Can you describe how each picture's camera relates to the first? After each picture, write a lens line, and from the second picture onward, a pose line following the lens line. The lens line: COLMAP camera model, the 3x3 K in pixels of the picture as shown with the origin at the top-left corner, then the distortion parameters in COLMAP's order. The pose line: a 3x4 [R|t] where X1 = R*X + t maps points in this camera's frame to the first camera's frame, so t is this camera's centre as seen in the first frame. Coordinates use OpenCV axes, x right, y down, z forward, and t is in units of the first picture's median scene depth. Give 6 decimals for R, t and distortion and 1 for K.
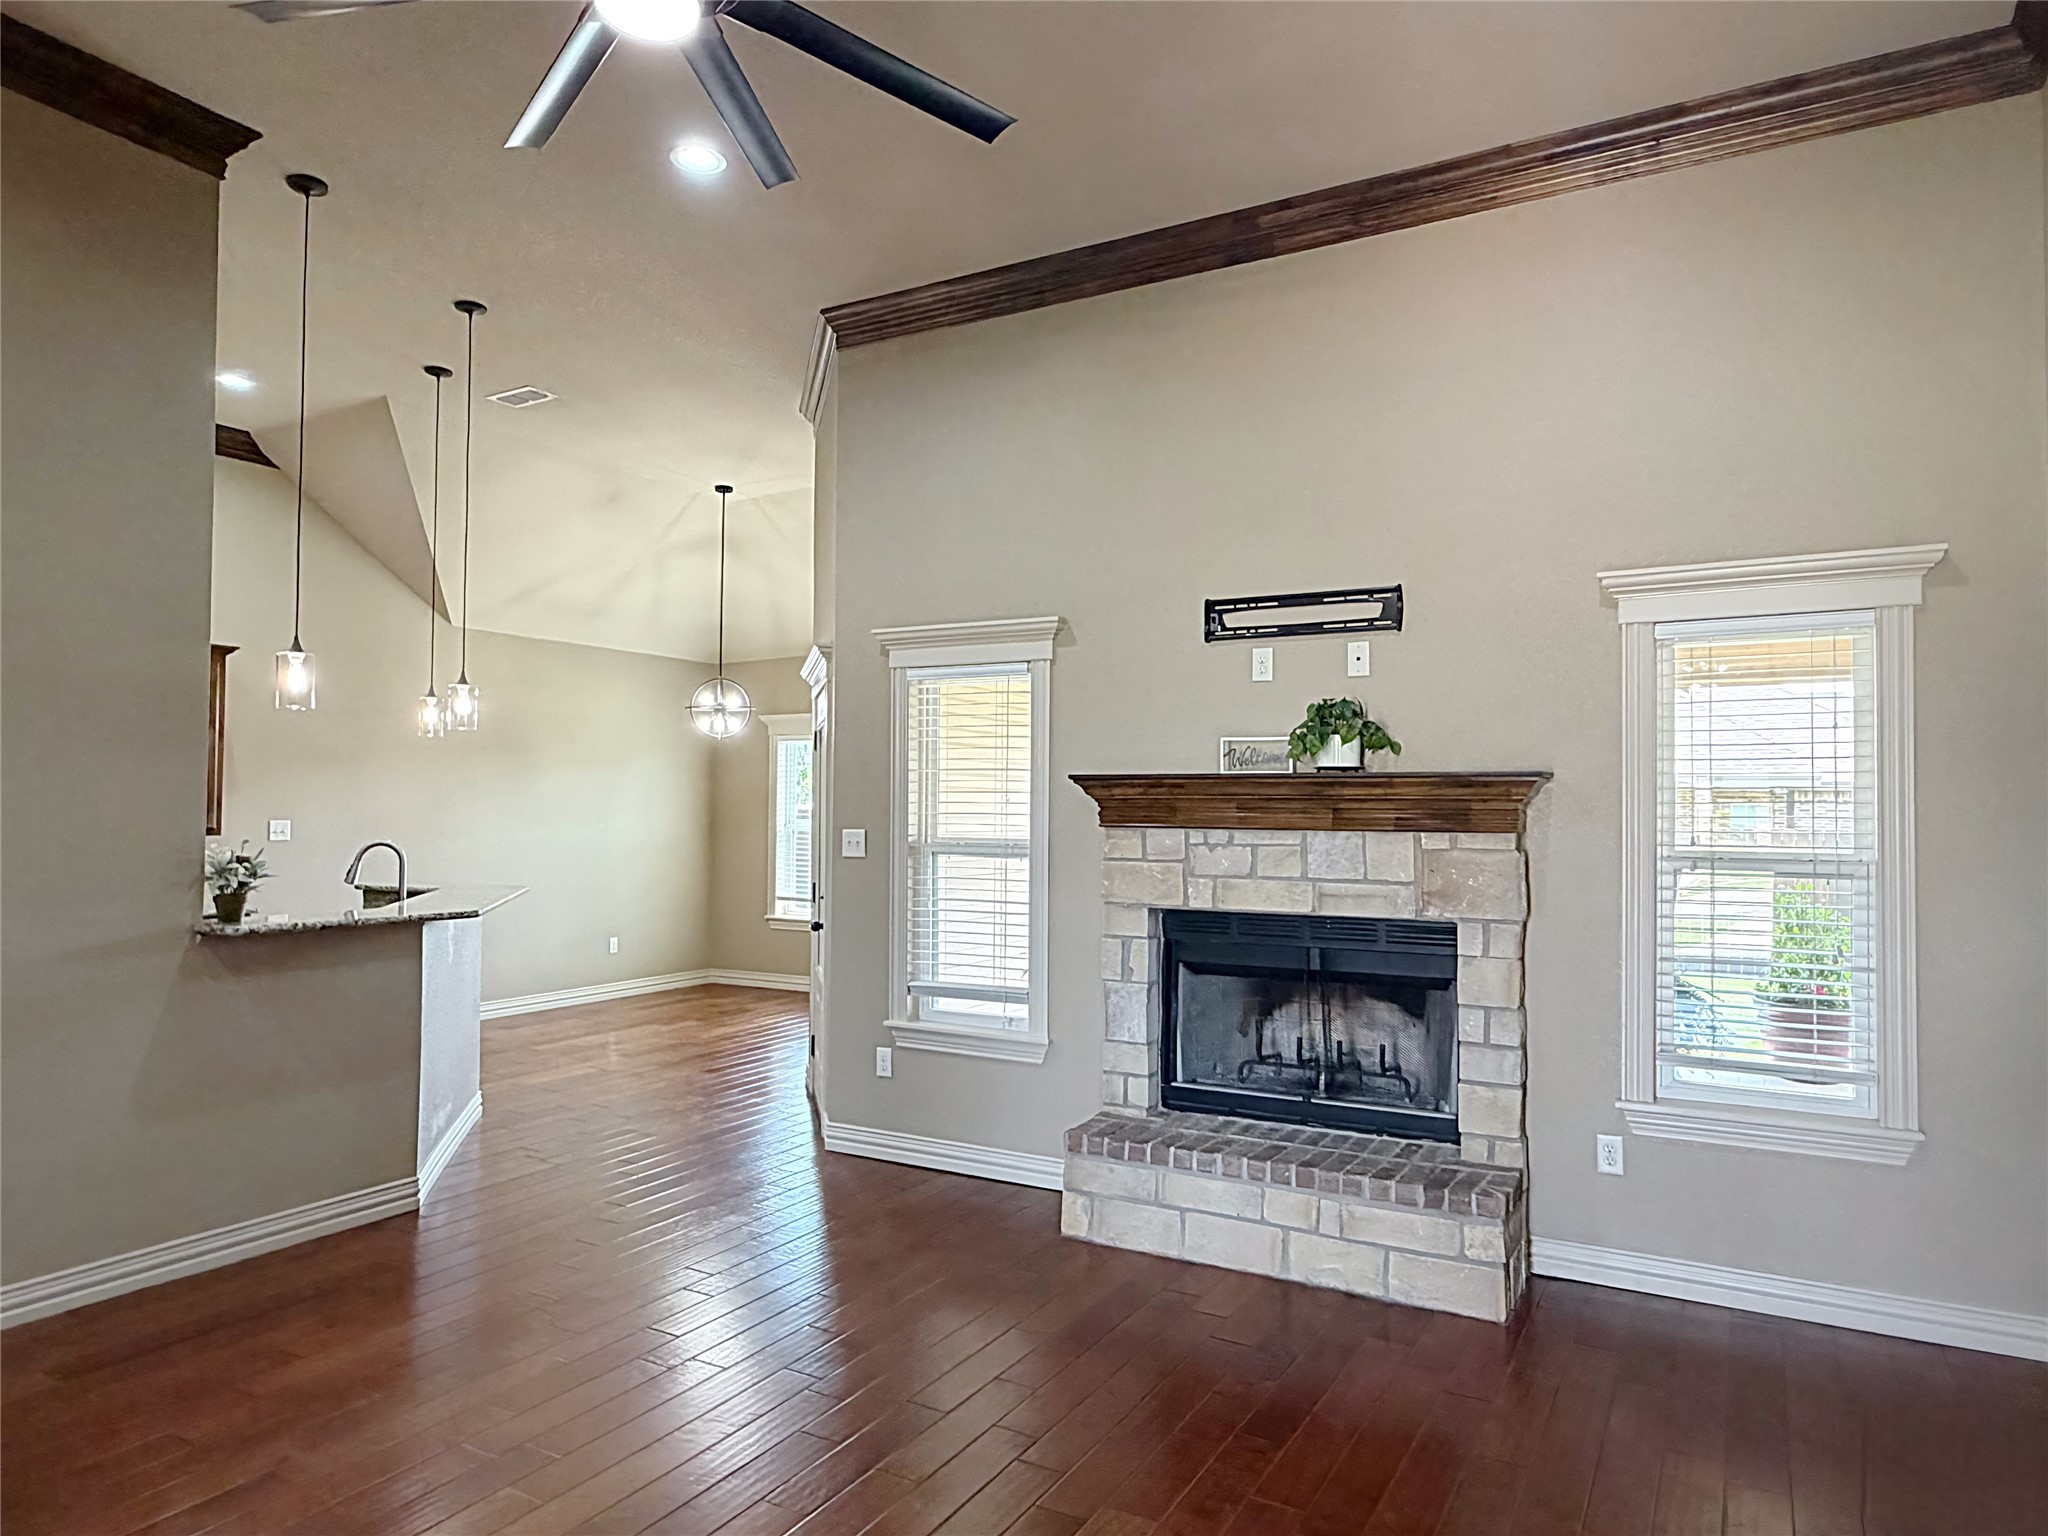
lens RADIAL K [[1270.6, 0, 1022.2], [0, 1270.6, 777.6], [0, 0, 1]] dist [-0.003949, 0.003471]
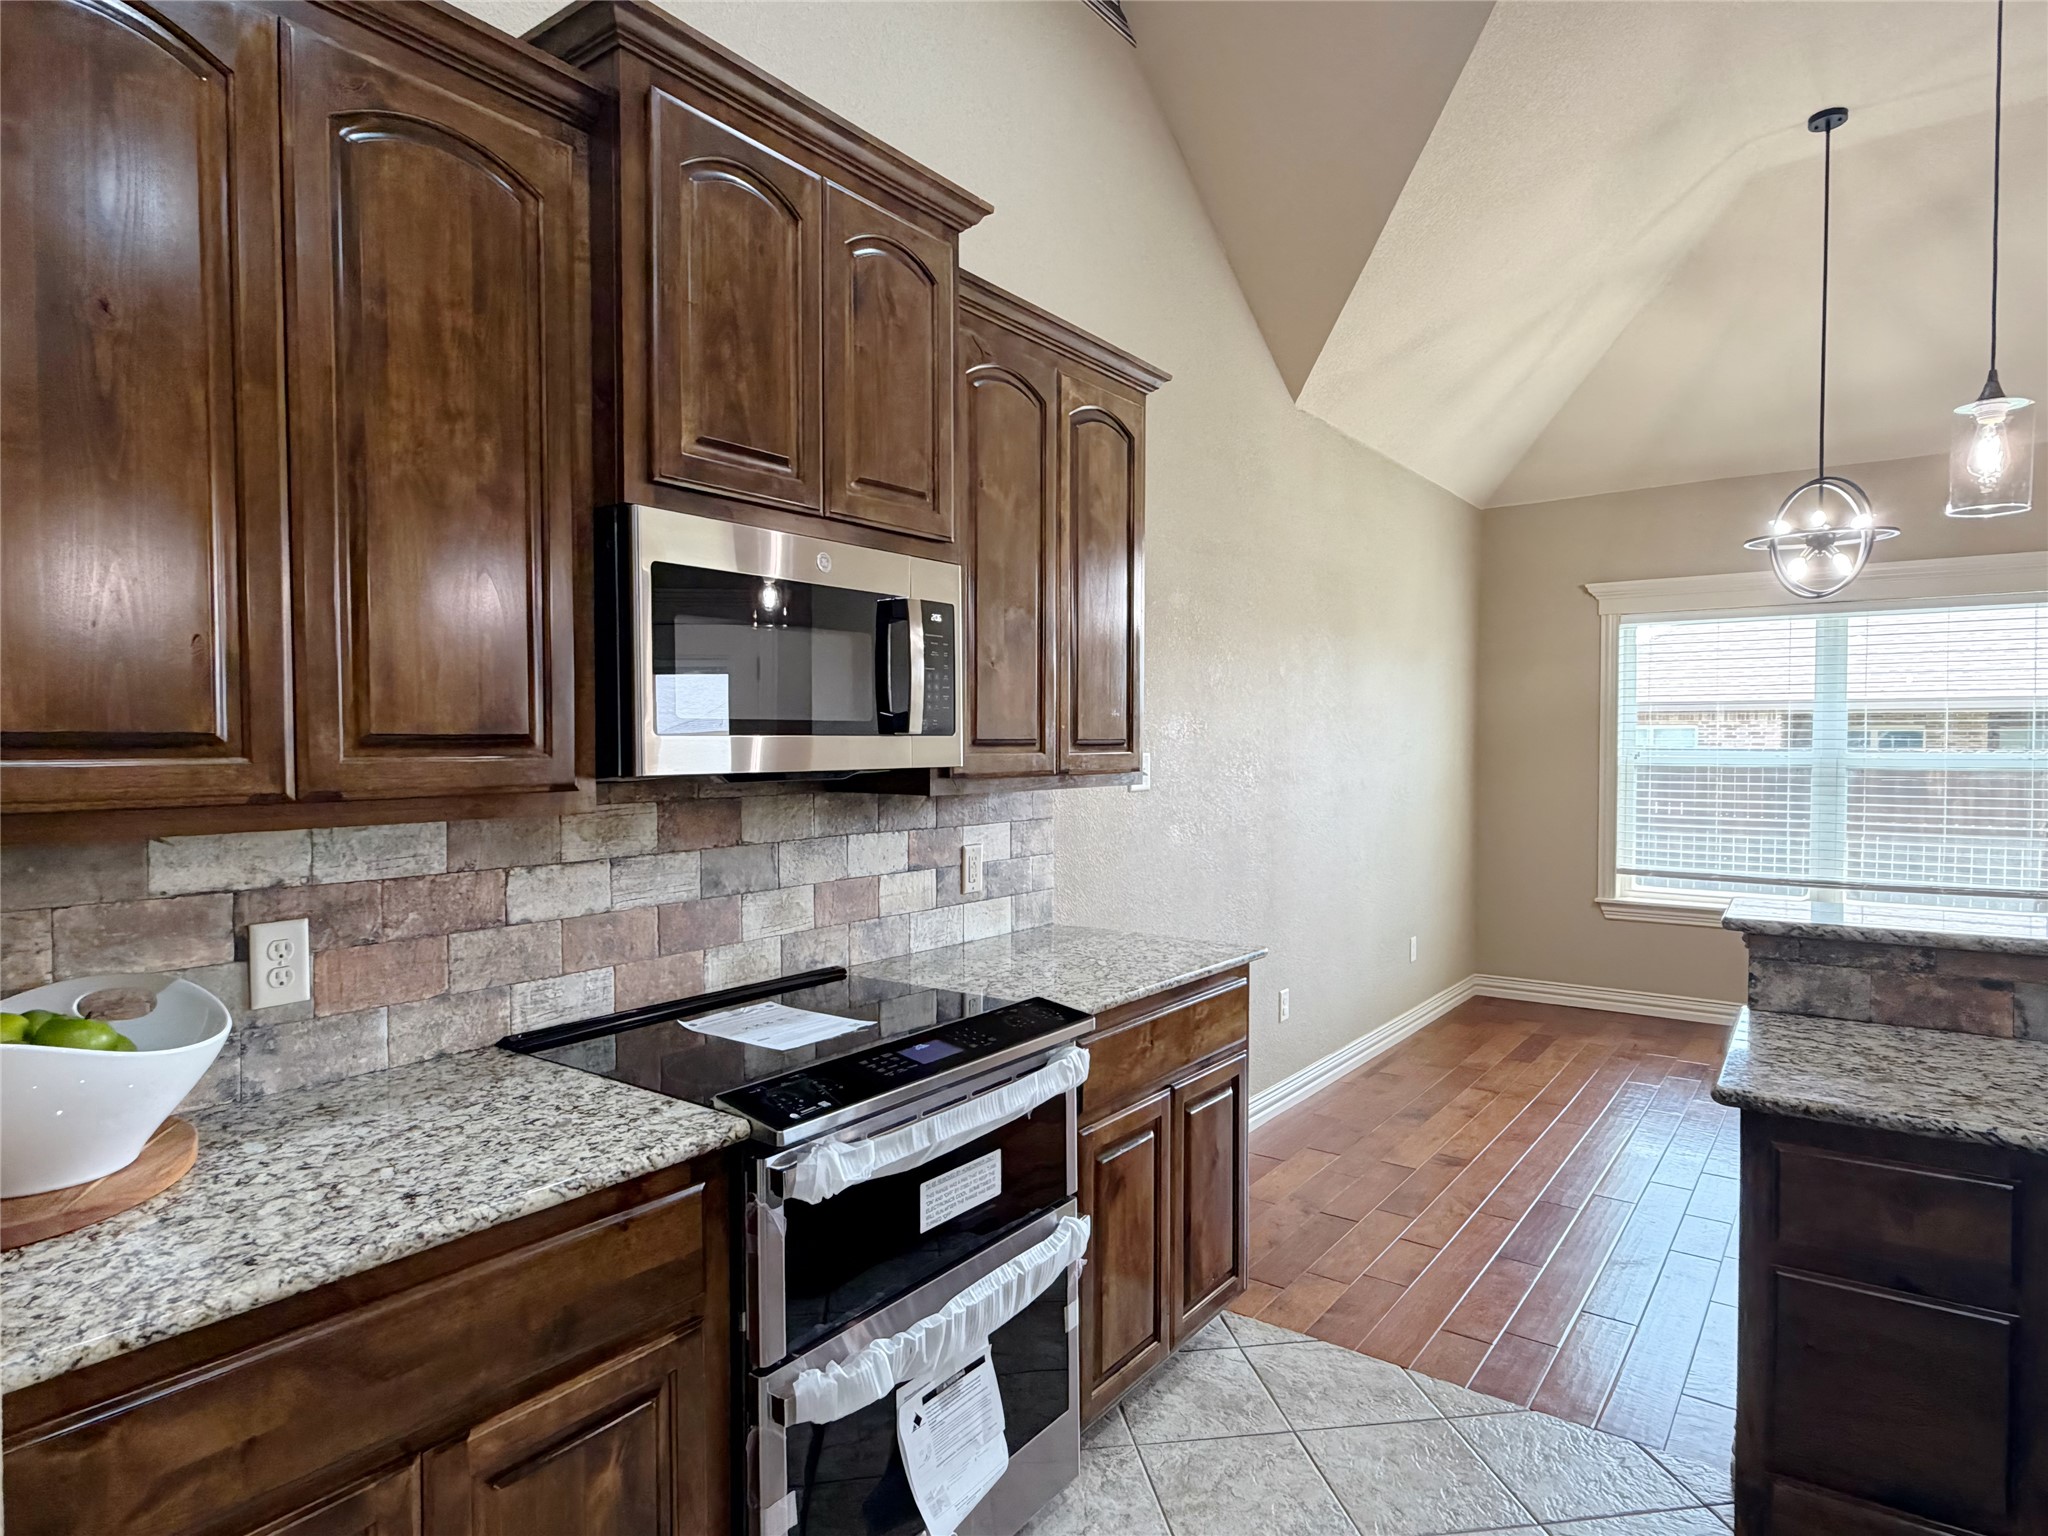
lens RADIAL K [[1177.8, 0, 1026.2], [0, 1177.8, 773.0], [0, 0, 1]] dist [0.005289, 0.002395]
pose [[0.994044, -0.002455, -0.108955, -0.974709], [0.008037, 0.998675, 0.050828, 0.030584], [0.108686, -0.051401, 0.992746, 0.877594]]
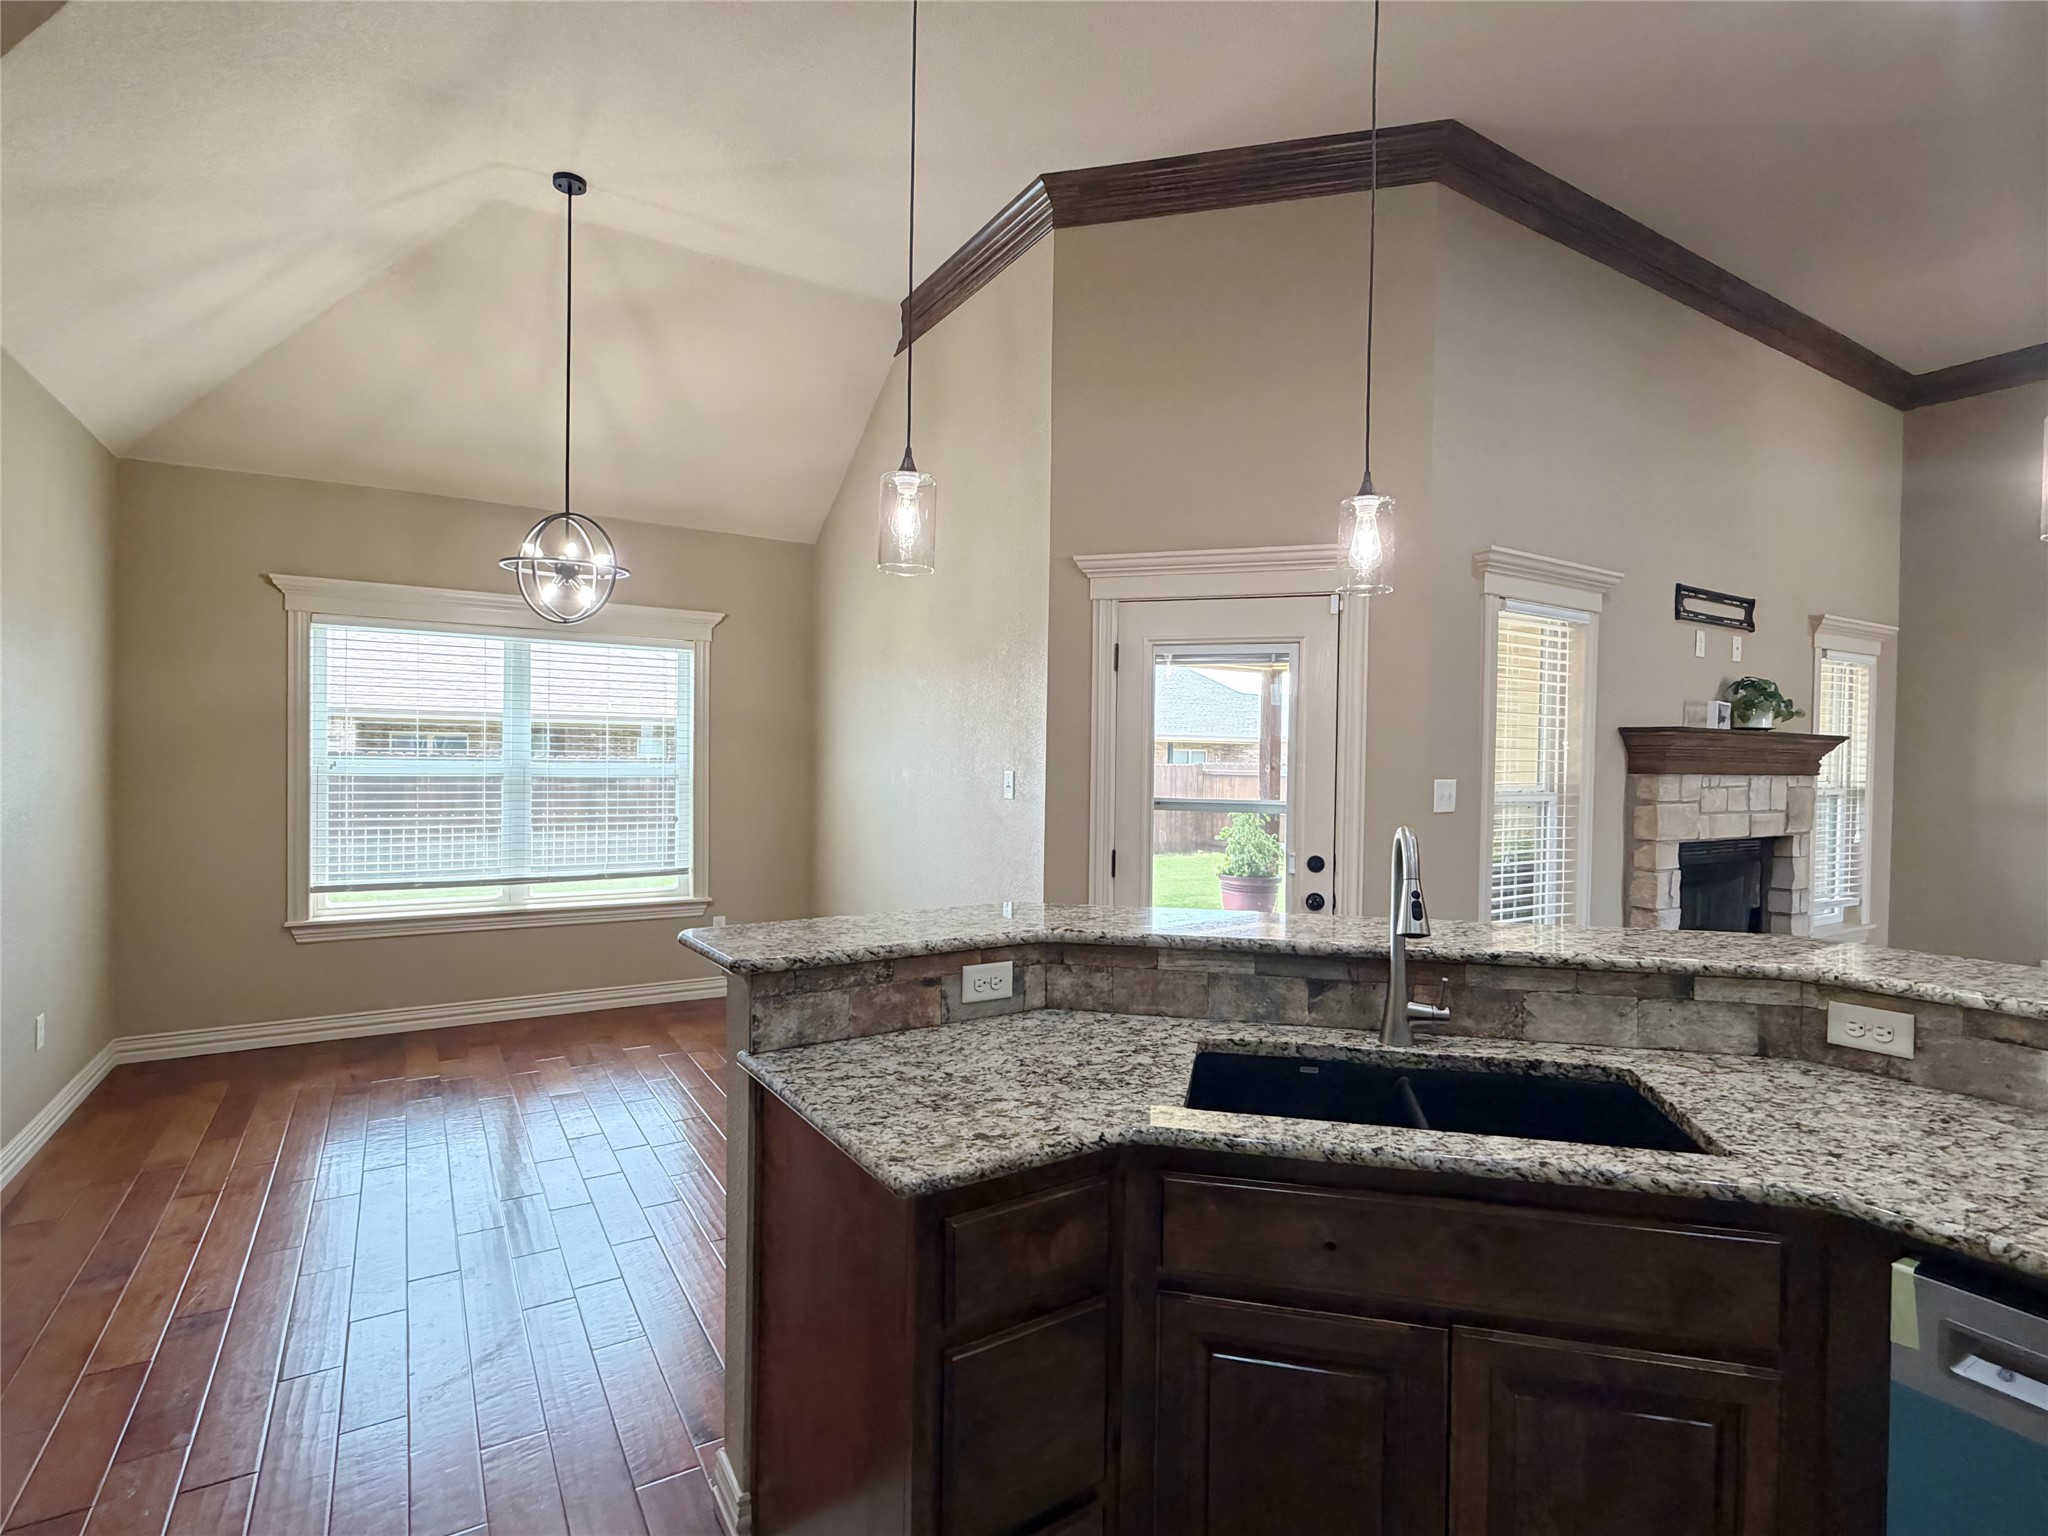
lens RADIAL K [[1006.8, 0, 1032.2], [0, 1006.8, 770.8], [0, 0, 1]] dist [0.001652, 0.001129]
pose [[0.475642, -0.011737, 0.879561, -1.023506], [-0.035839, 0.998822, 0.032709, 0.028525], [-0.878908, -0.047080, 0.474661, 1.118445]]
